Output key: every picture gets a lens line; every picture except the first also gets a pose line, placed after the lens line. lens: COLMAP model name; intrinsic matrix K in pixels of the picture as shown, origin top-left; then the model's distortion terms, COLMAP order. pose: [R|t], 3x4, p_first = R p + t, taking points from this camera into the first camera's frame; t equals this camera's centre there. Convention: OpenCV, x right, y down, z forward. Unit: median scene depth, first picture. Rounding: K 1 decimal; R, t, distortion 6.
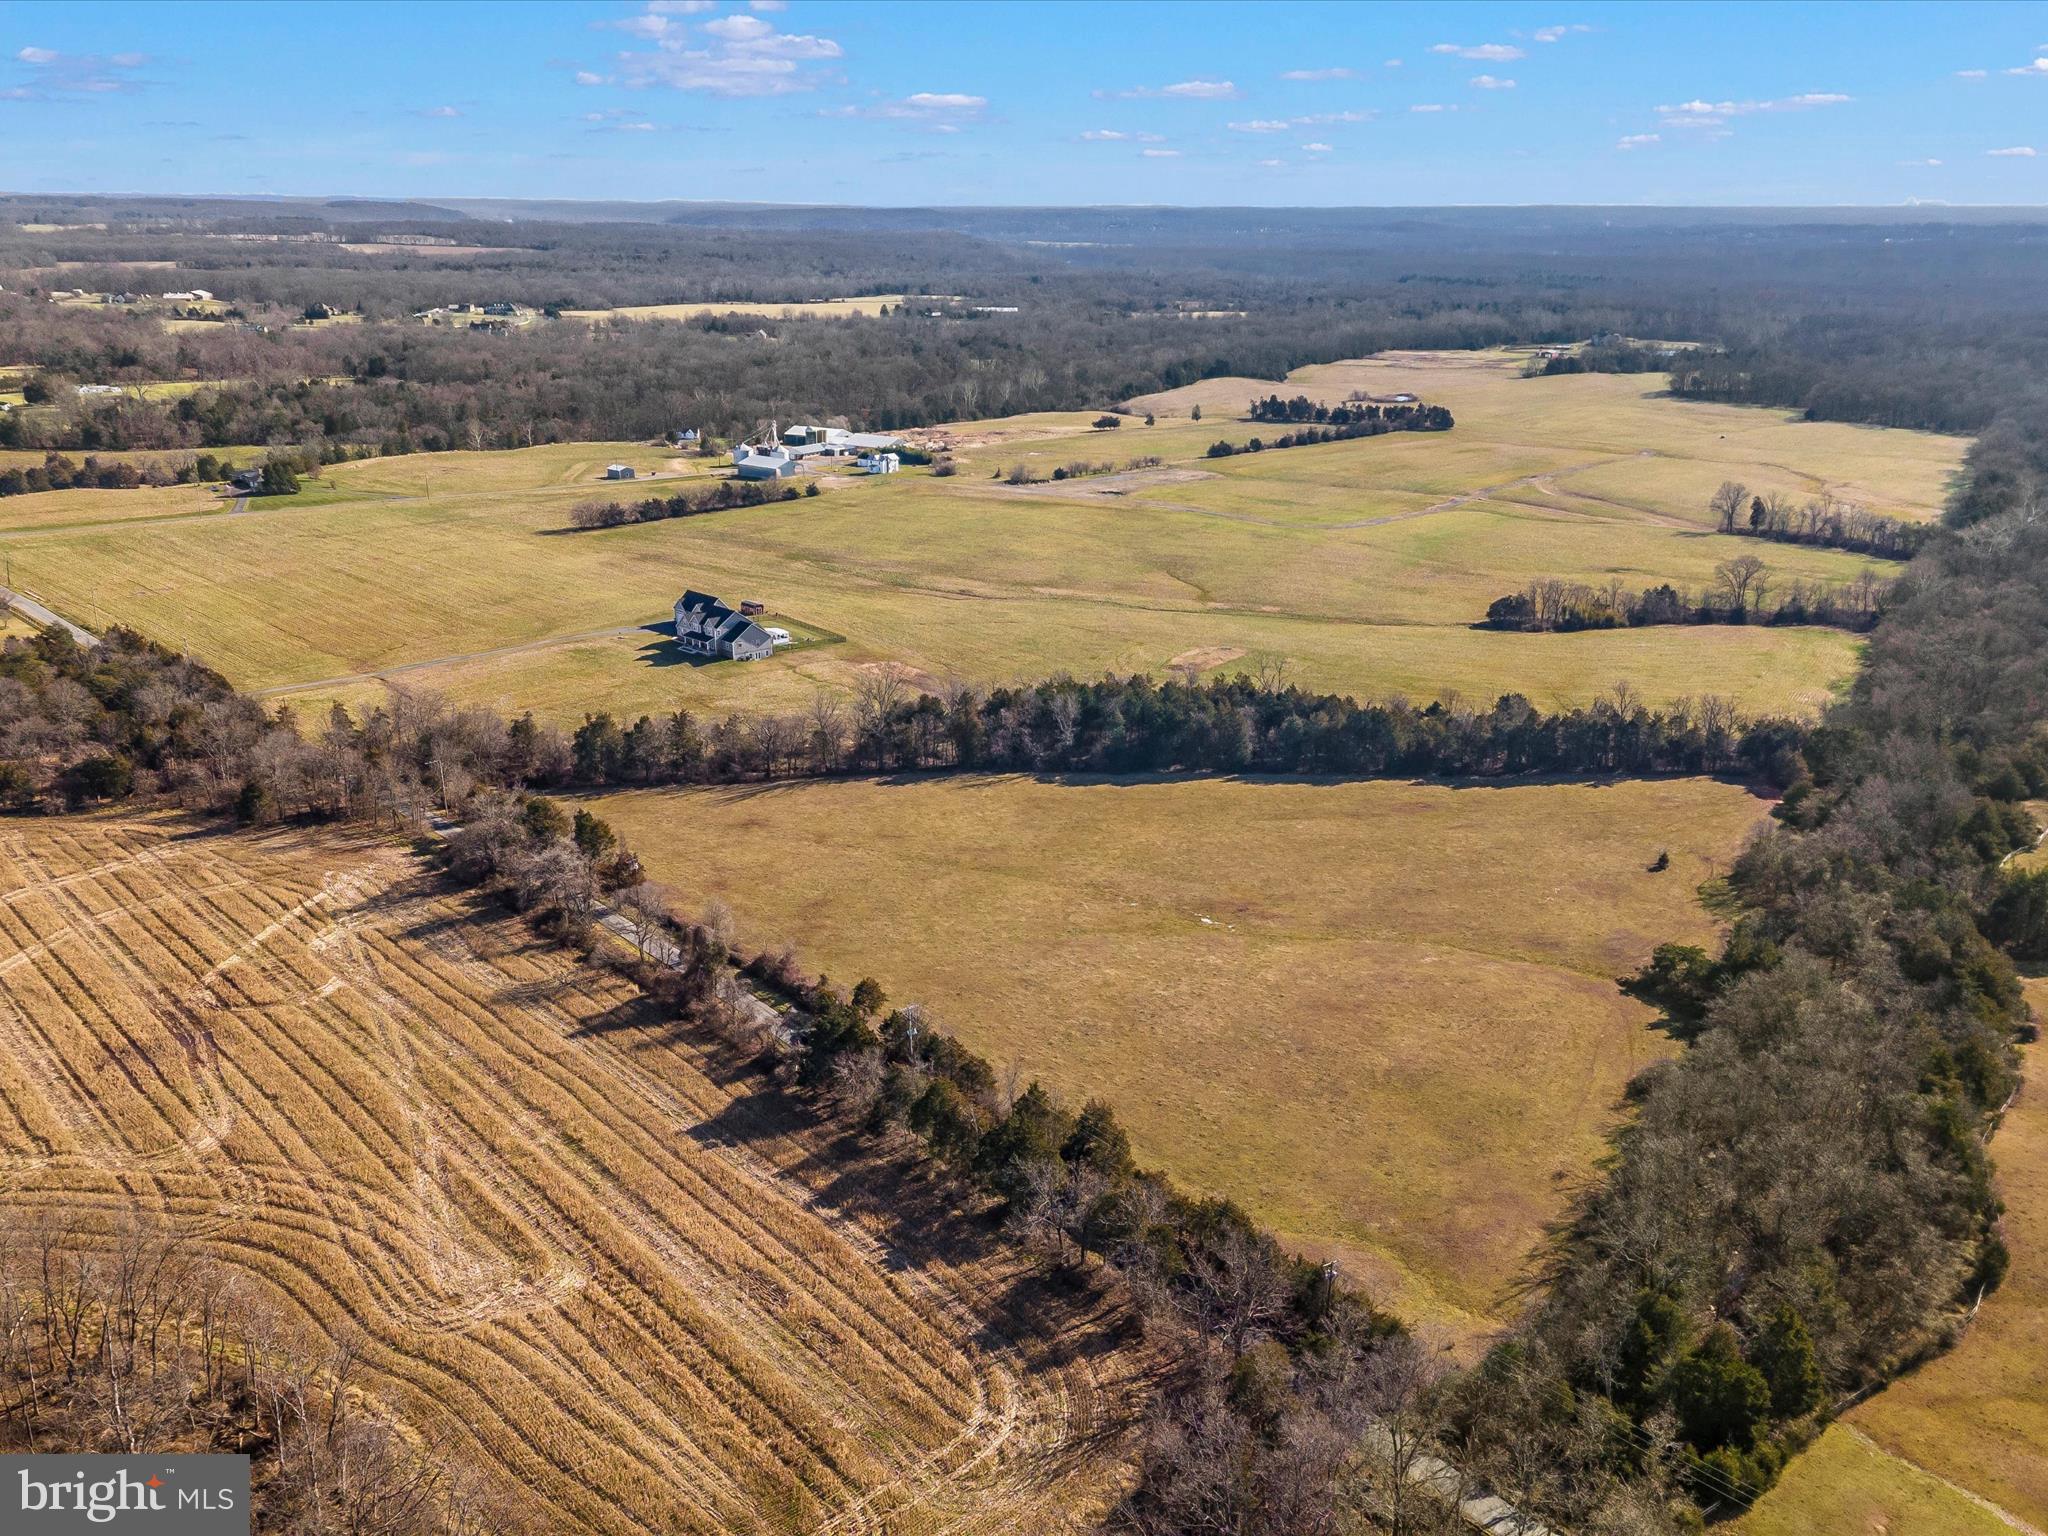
lens RADIAL K [[1881.2, 0, 1024.0], [0, 1881.2, 768.0], [0, 0, 1]] dist [0.144992, -0.263368]
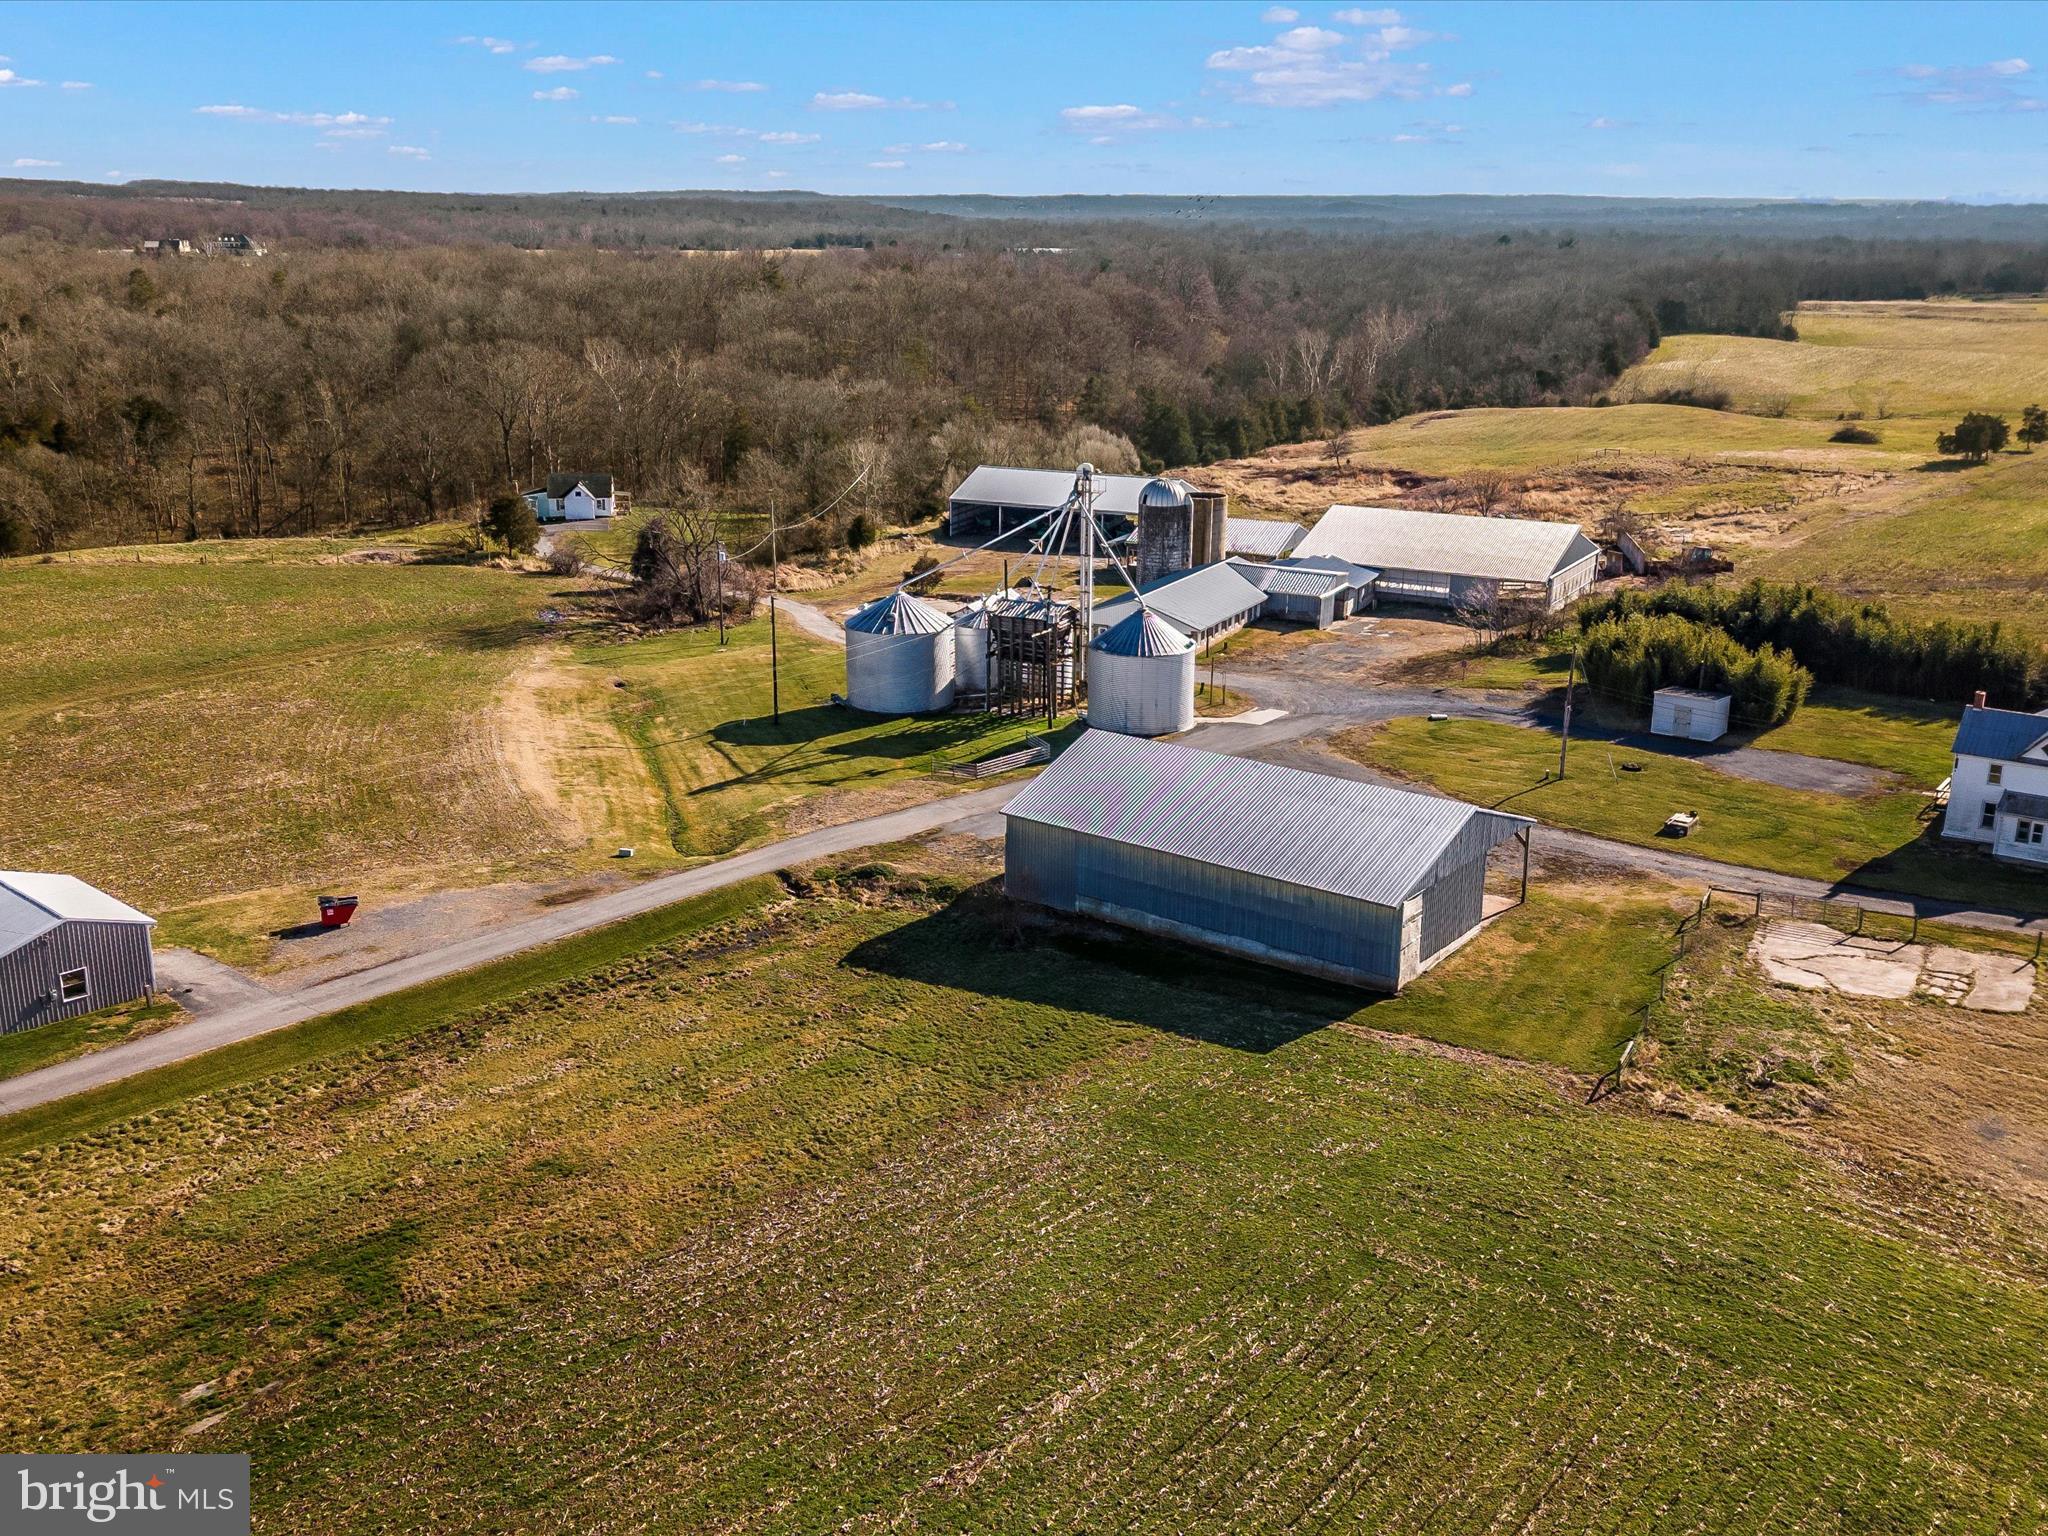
lens RADIAL K [[1881.2, 0, 1024.0], [0, 1881.2, 768.0], [0, 0, 1]] dist [0.144992, -0.263368]
pose [[0.997404, -0.016915, 0.070000, -0.134806], [0.016935, 0.999857, 0.000296, -0.139066], [-0.069995, 0.000891, 0.997547, 0.738488]]
